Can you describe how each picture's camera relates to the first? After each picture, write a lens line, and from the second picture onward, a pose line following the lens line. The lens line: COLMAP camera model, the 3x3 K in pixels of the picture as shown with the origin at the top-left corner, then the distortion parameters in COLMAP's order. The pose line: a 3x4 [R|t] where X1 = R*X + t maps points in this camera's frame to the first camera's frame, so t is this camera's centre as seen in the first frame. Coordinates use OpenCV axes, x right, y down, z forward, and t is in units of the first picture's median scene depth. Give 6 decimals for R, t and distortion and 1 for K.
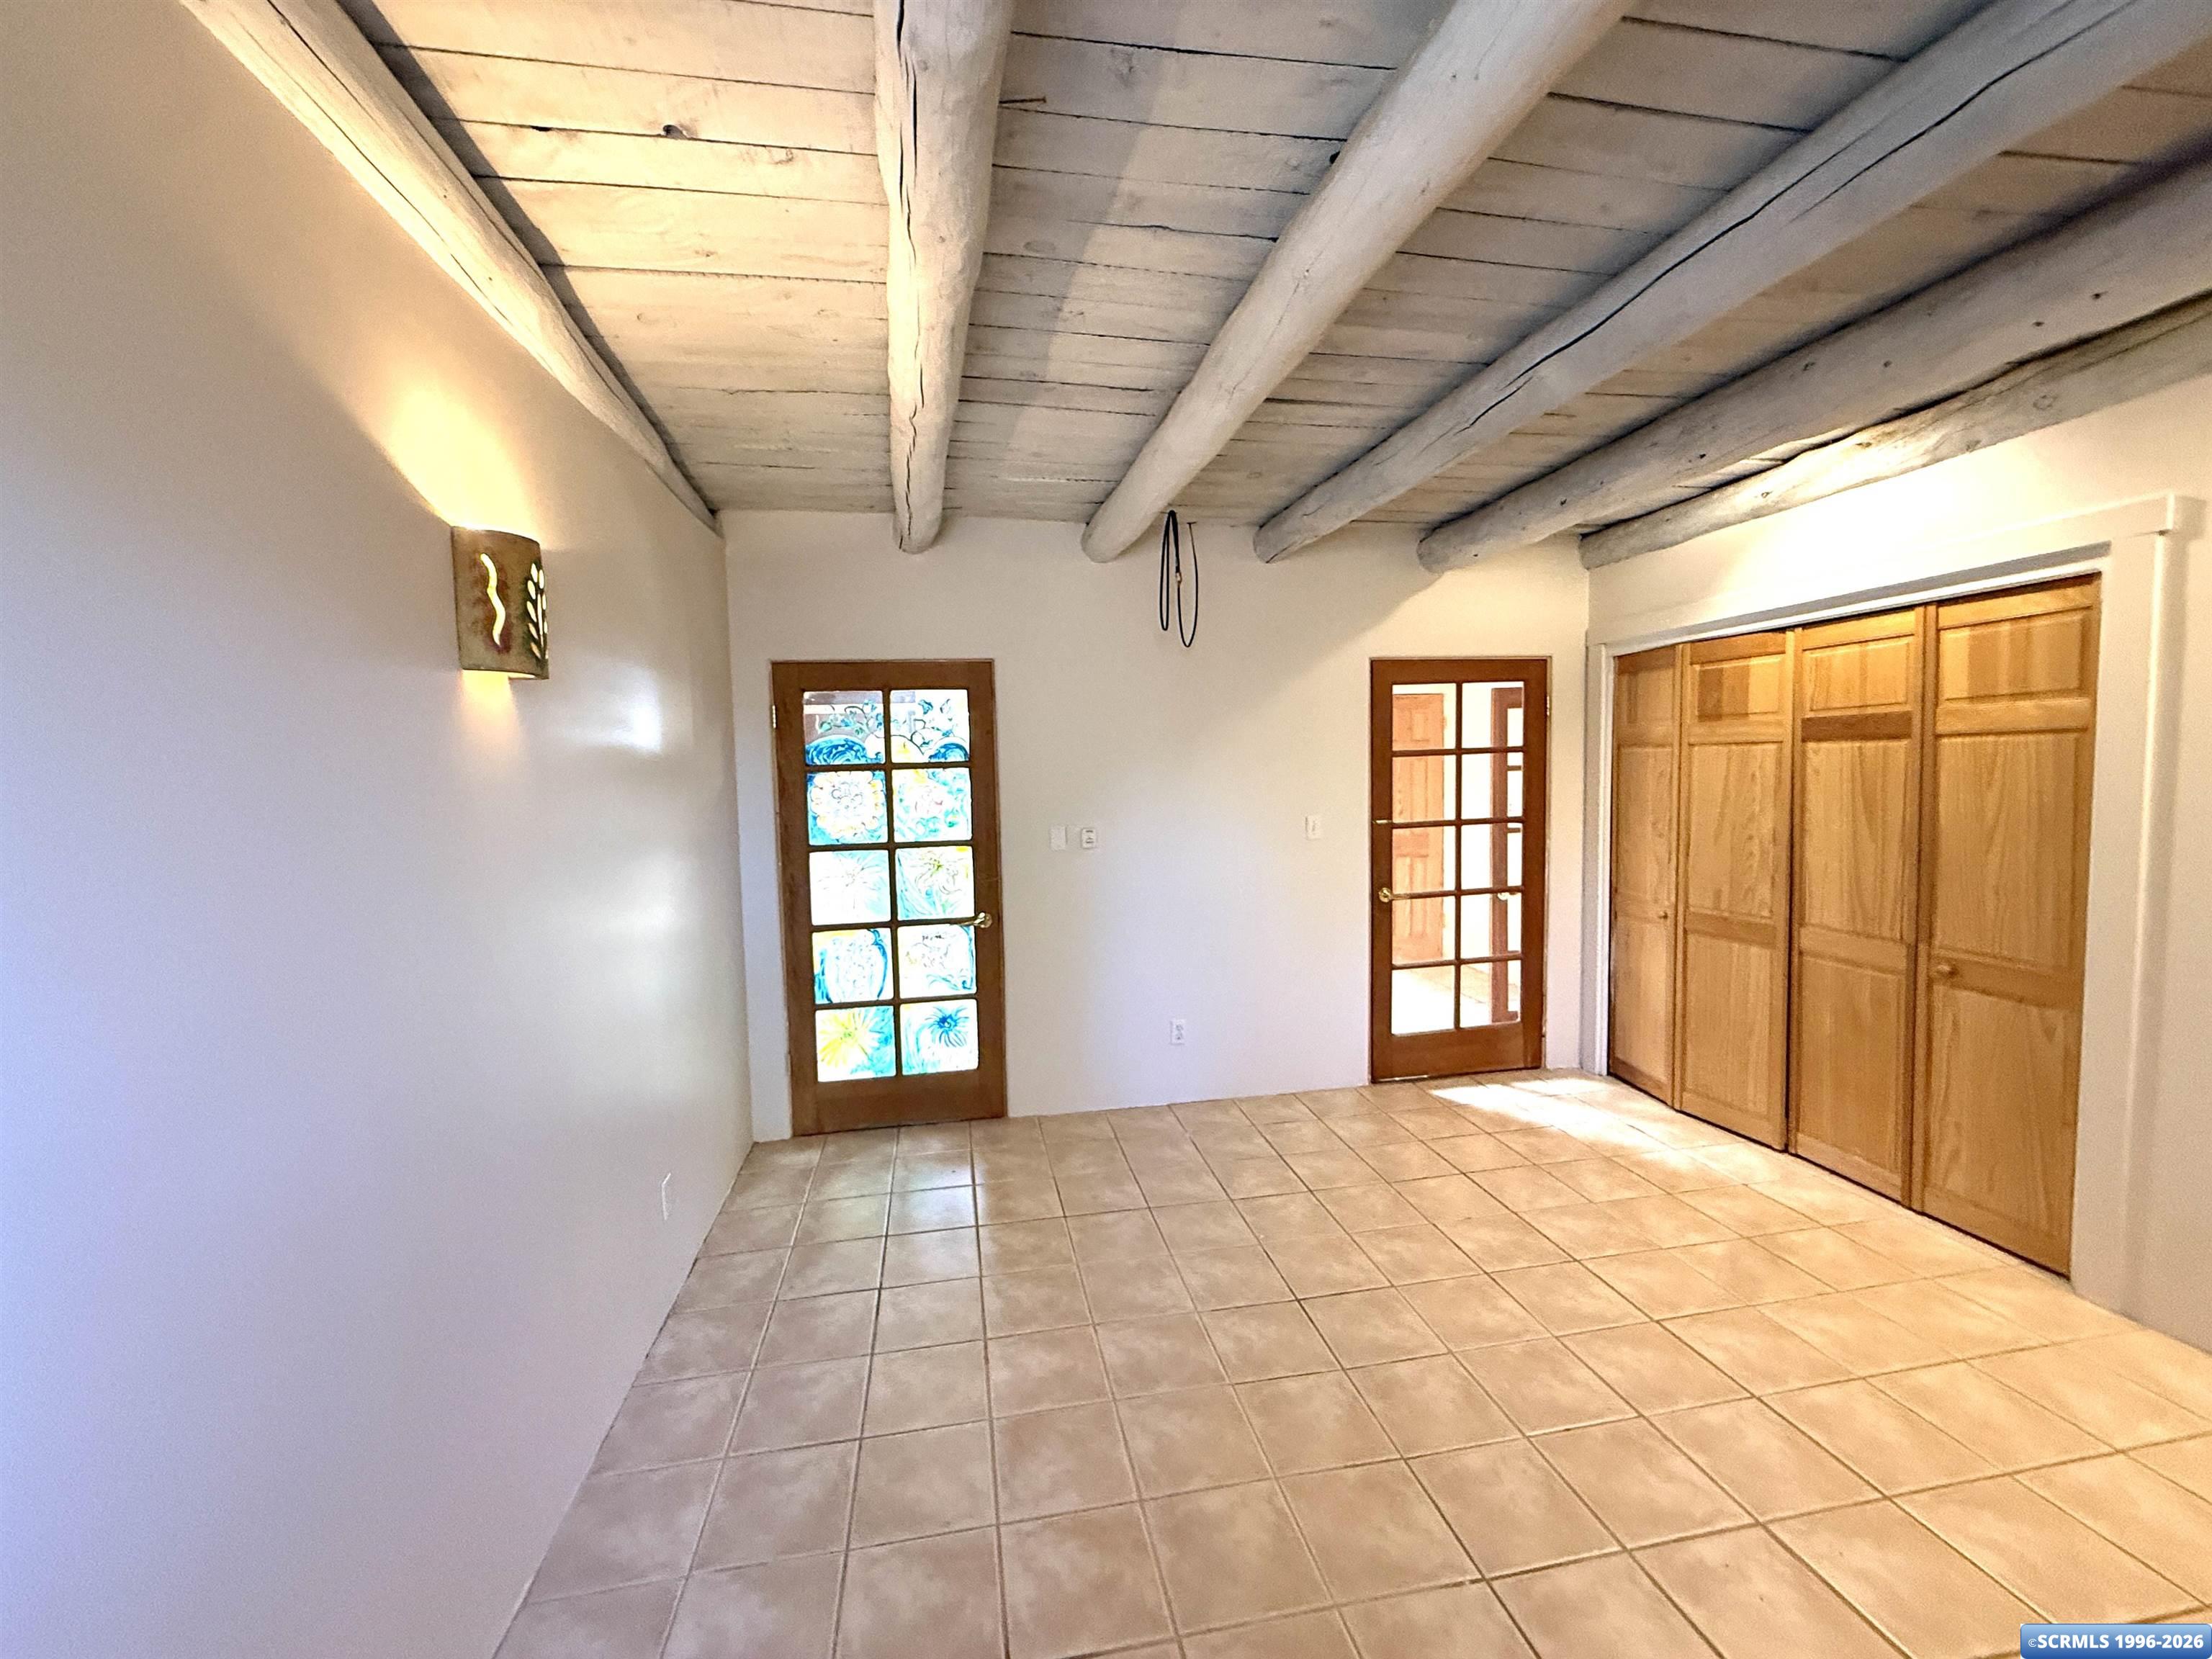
lens RADIAL K [[878.7, 0, 1096.5], [0, 878.7, 827.2], [0, 0, 1]] dist [0.003289, 0.000031]
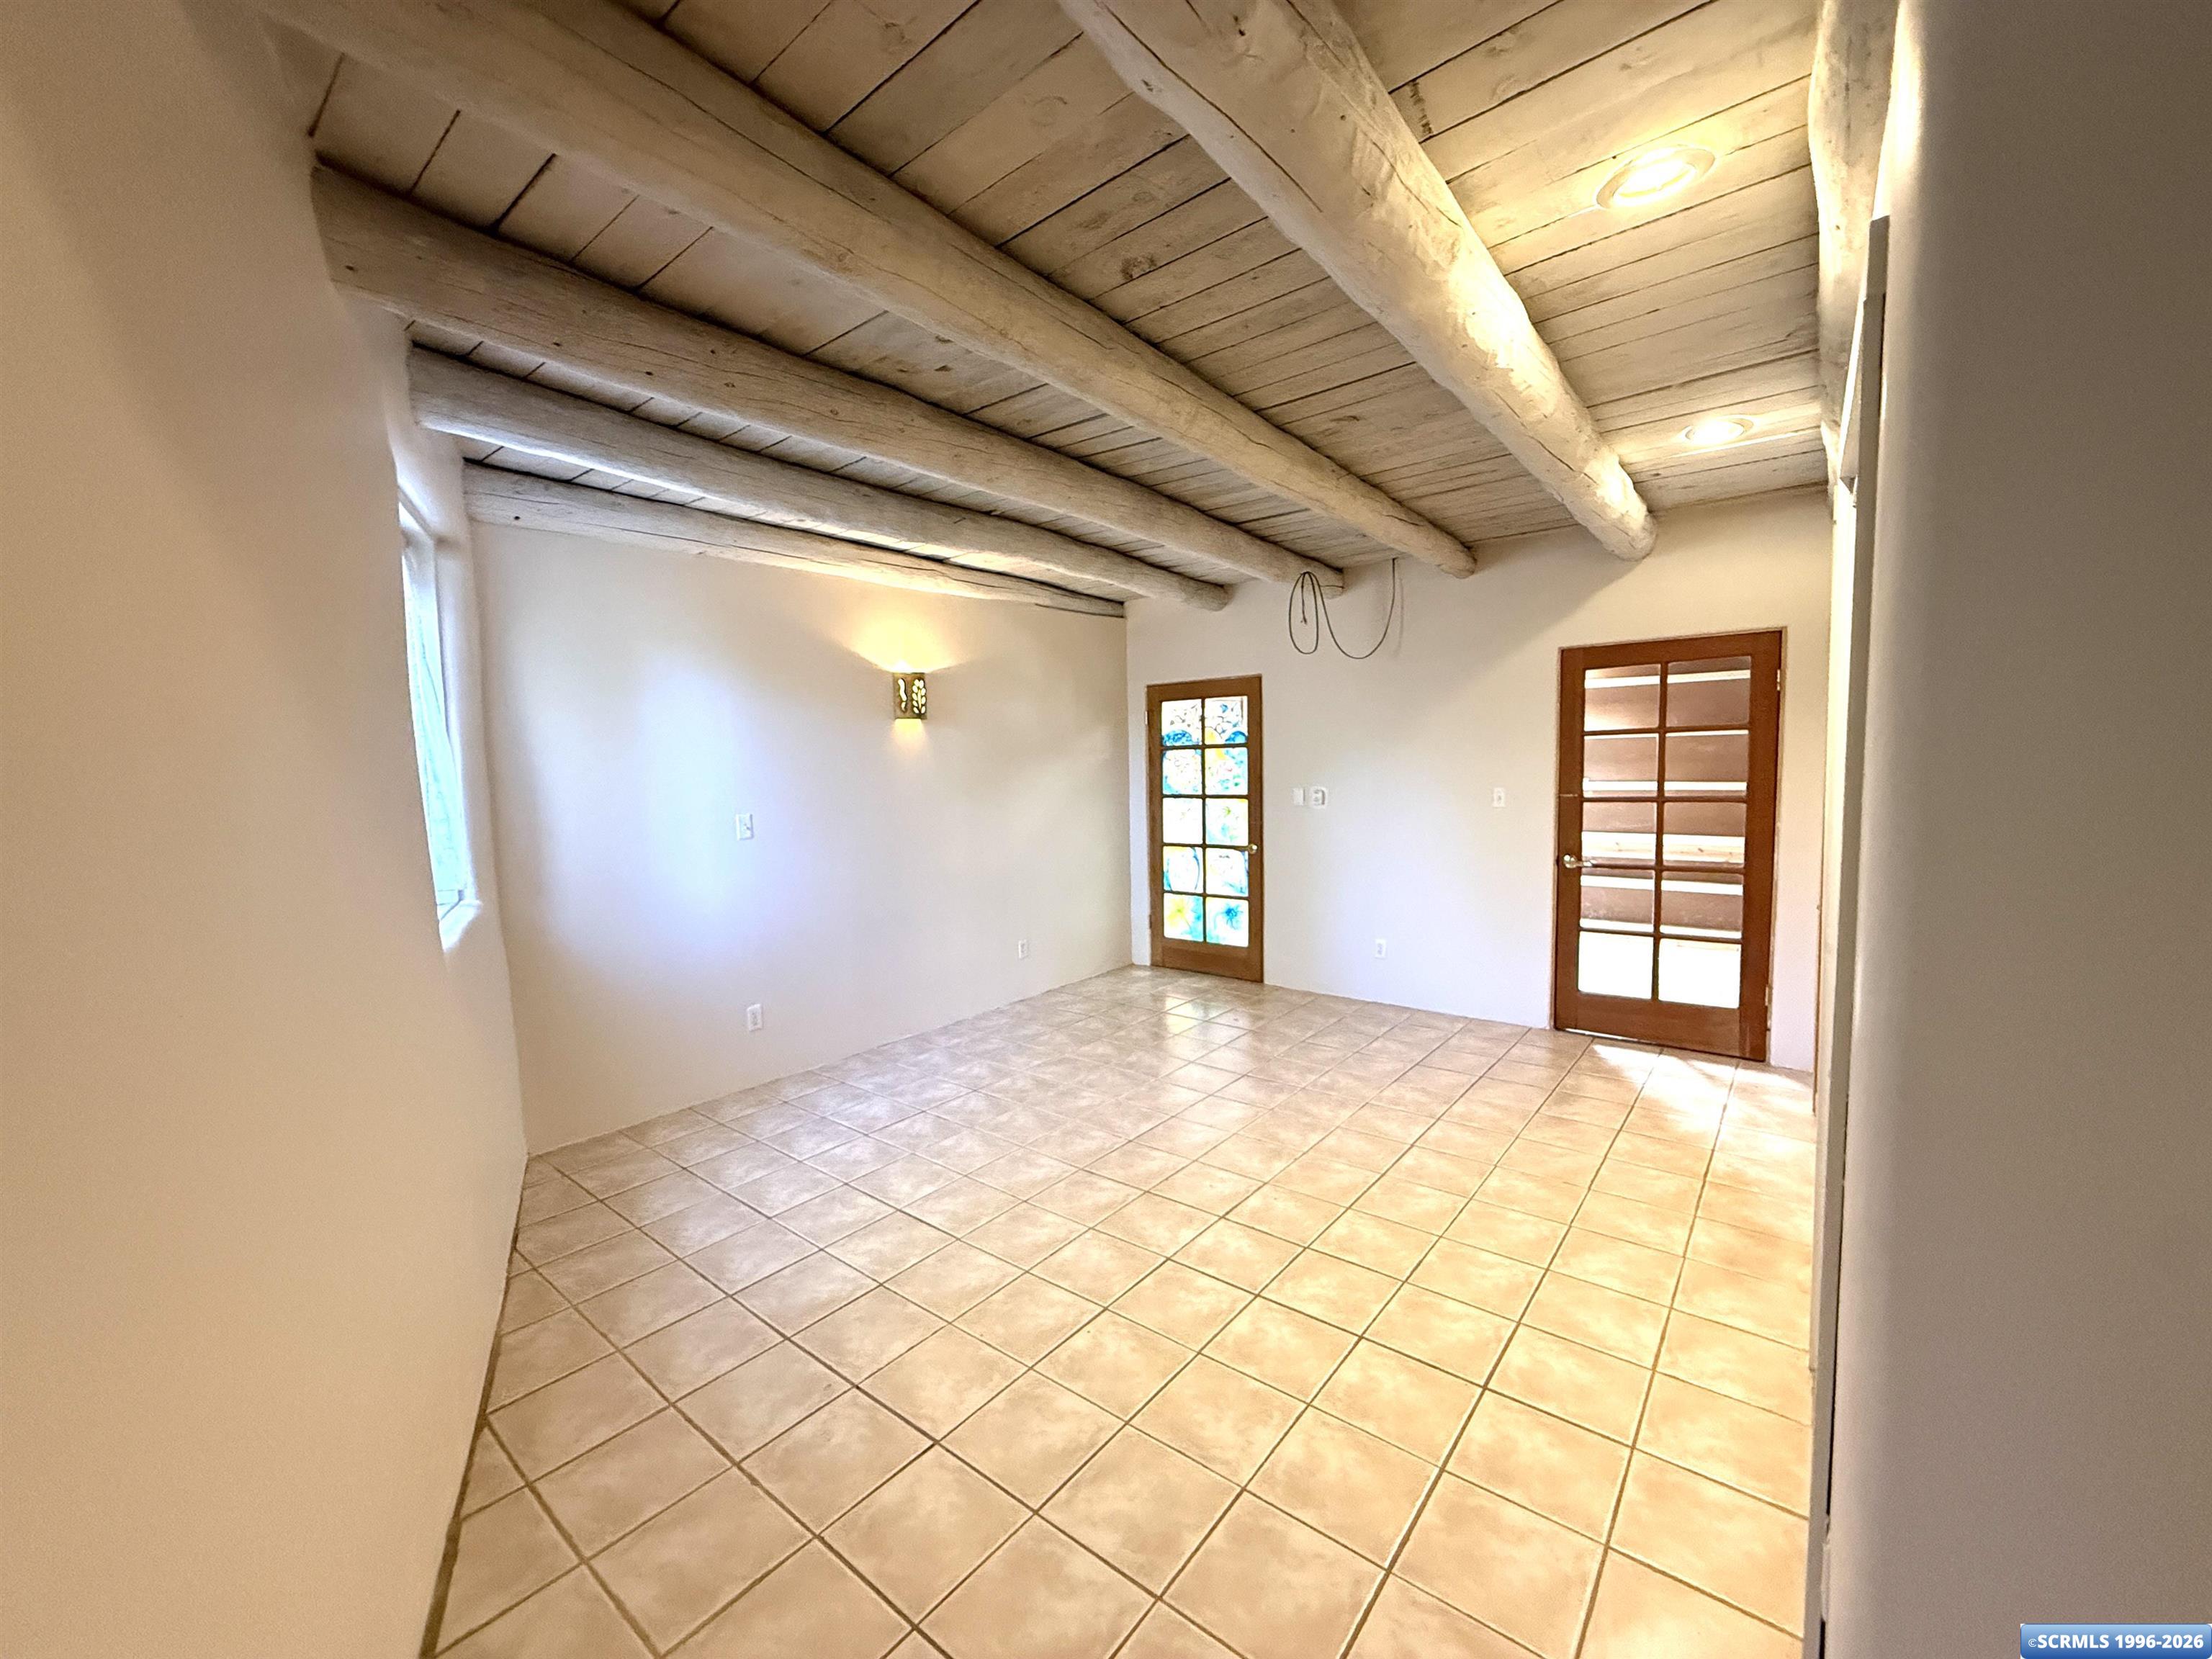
lens RADIAL K [[878.7, 0, 1102.1], [0, 878.7, 828.3], [0, 0, 1]] dist [0.003289, 0.000031]
pose [[0.660726, 0.068804, -0.747467, 0.836846], [-0.041557, 0.997616, 0.055095, -0.001638], [0.749476, -0.005340, 0.662010, -0.191141]]
